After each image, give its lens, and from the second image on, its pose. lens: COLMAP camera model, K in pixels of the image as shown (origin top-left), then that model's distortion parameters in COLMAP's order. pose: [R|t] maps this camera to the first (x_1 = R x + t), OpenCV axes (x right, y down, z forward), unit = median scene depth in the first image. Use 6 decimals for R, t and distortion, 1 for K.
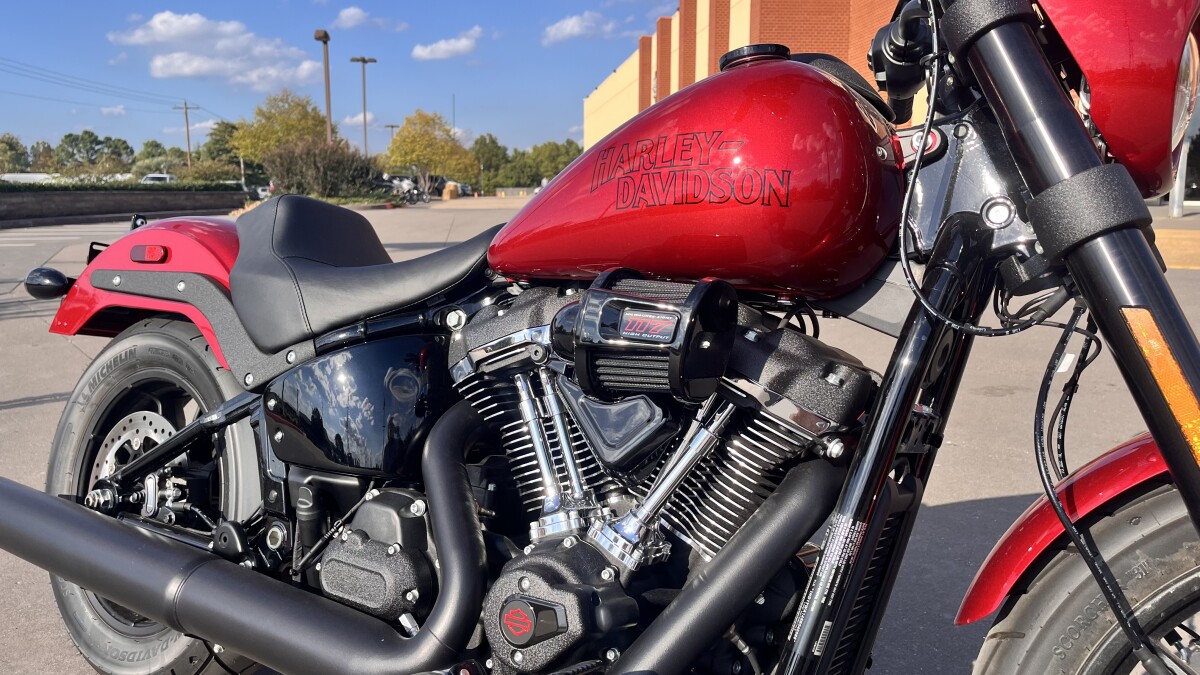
lens RADIAL K [[909.7, 0, 596.5], [0, 909.7, 331.2], [0, 0, 1]] dist [0.050369, -0.069846]
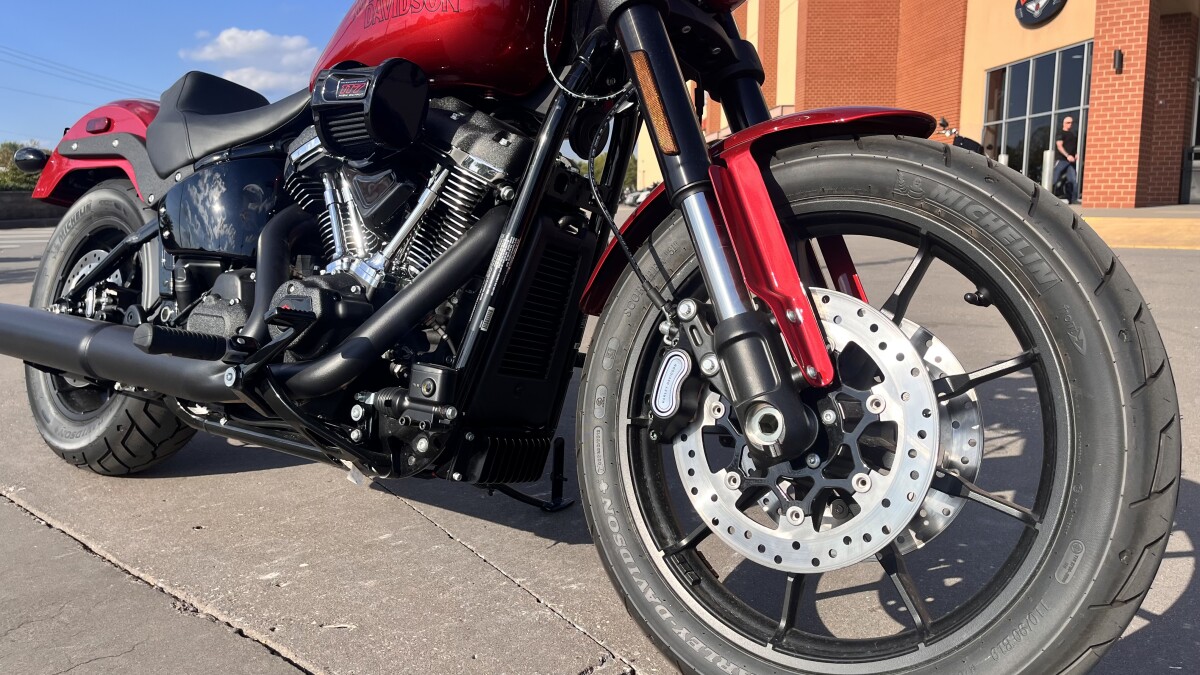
lens RADIAL K [[909.7, 0, 590.8], [0, 909.7, 333.5], [0, 0, 1]] dist [0.050369, -0.069846]
pose [[0.997595, 0.008001, -0.068854, 0.313819], [-0.008698, 0.999914, -0.009832, 0.230008], [0.068770, 0.010407, 0.997578, -0.251321]]
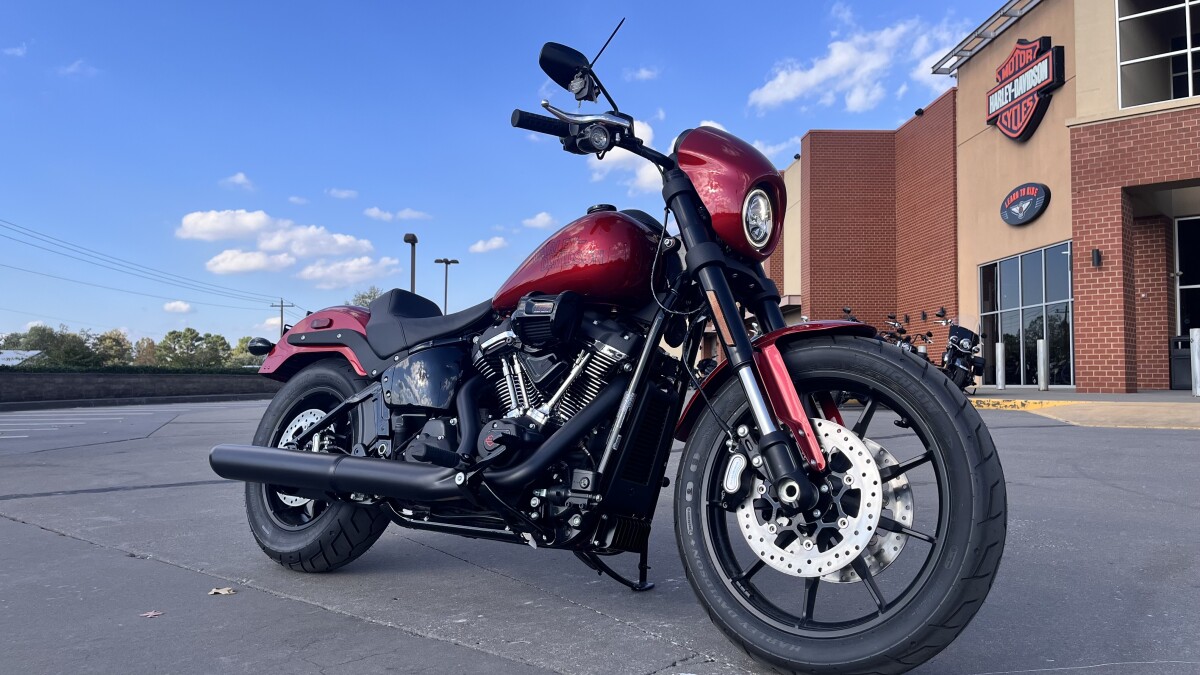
lens RADIAL K [[909.7, 0, 607.1], [0, 909.7, 338.0], [0, 0, 1]] dist [0.050369, -0.069846]
pose [[0.997820, -0.001342, -0.065975, 0.232082], [-0.012162, 0.978927, -0.203850, 0.340899], [0.064858, 0.204208, 0.976777, -0.832685]]
